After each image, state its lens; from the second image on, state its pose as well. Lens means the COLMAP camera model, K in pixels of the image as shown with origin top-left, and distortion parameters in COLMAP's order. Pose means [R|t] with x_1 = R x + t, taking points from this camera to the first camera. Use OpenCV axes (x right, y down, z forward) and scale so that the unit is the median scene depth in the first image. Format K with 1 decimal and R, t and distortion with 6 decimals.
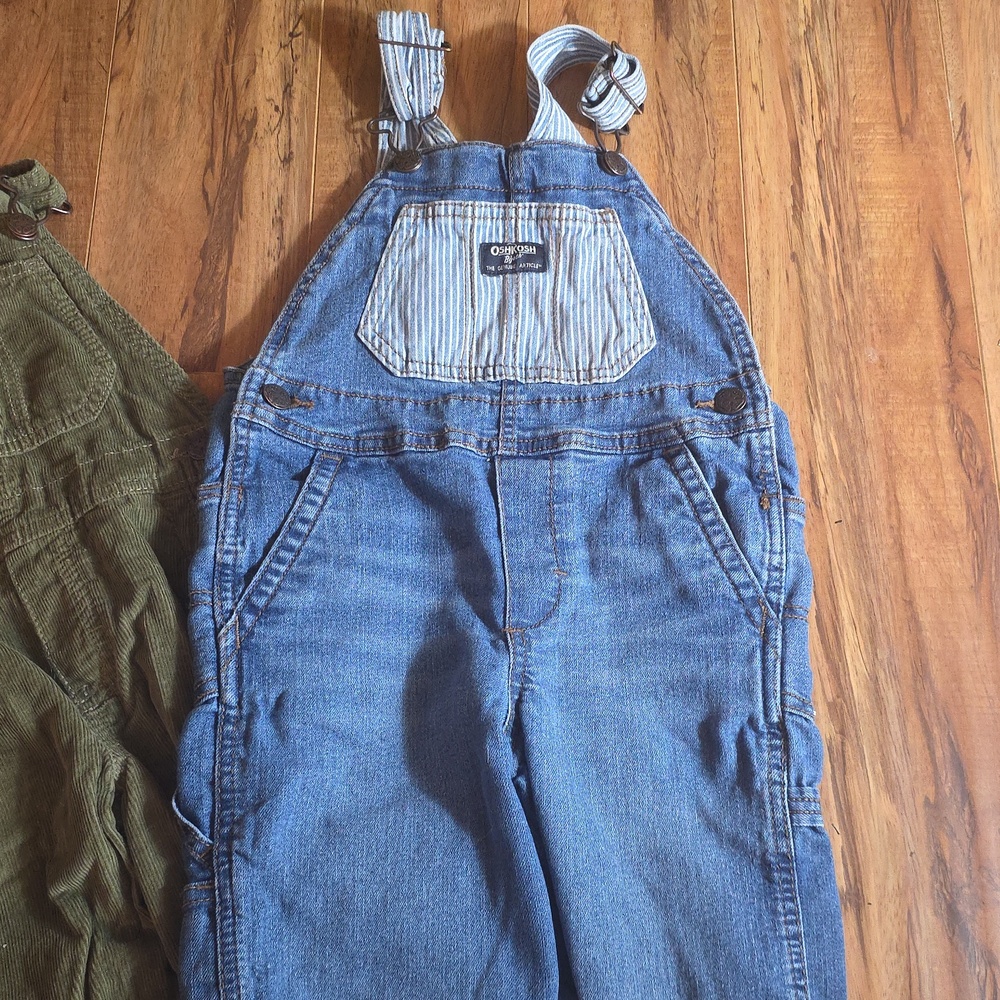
lens RADIAL K [[1135.3, 0, 500.0], [0, 1135.3, 500.0], [0, 0, 1]] dist [-0.008370, -0.076164]
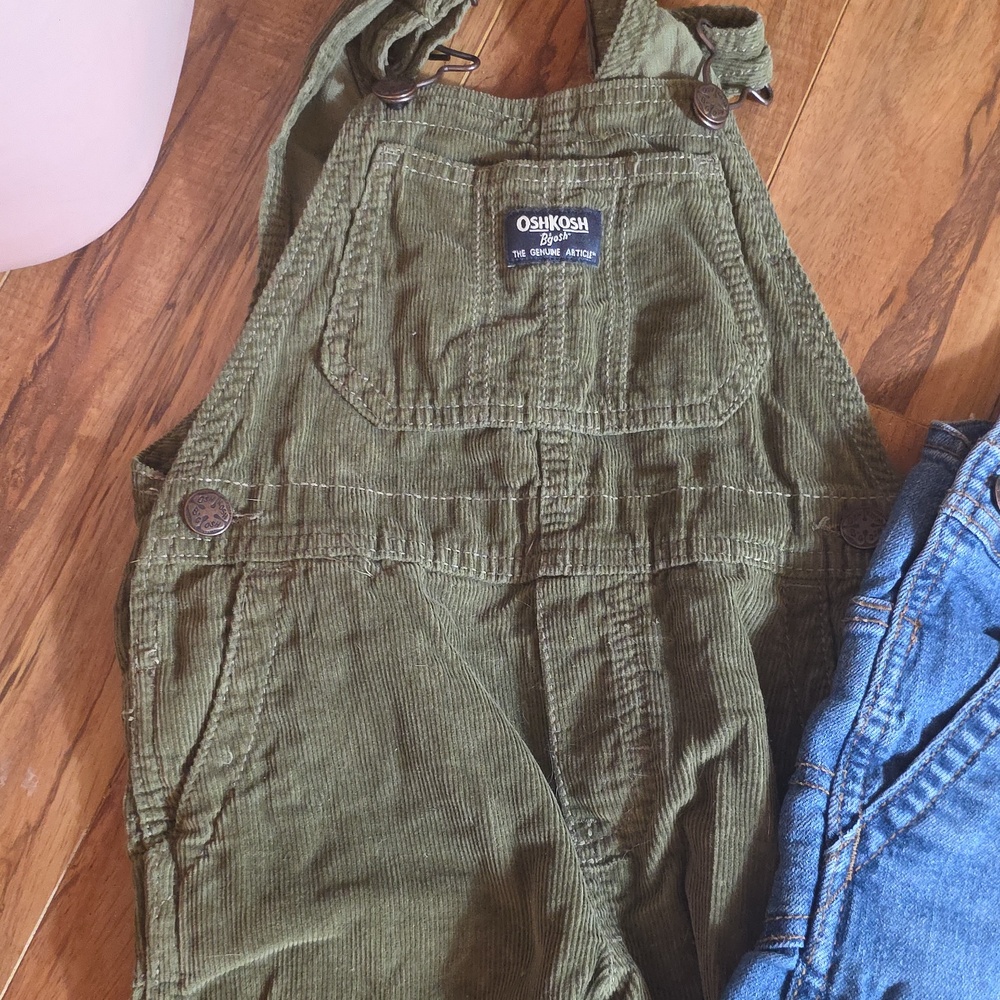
lens RADIAL K [[1135.3, 0, 500.0], [0, 1135.3, 500.0], [0, 0, 1]] dist [-0.008370, -0.076164]
pose [[0.910037, 0.374431, -0.177860, -0.335014], [-0.357629, 0.926139, 0.119868, -0.063637], [0.209606, -0.045476, 0.976728, 0.317043]]
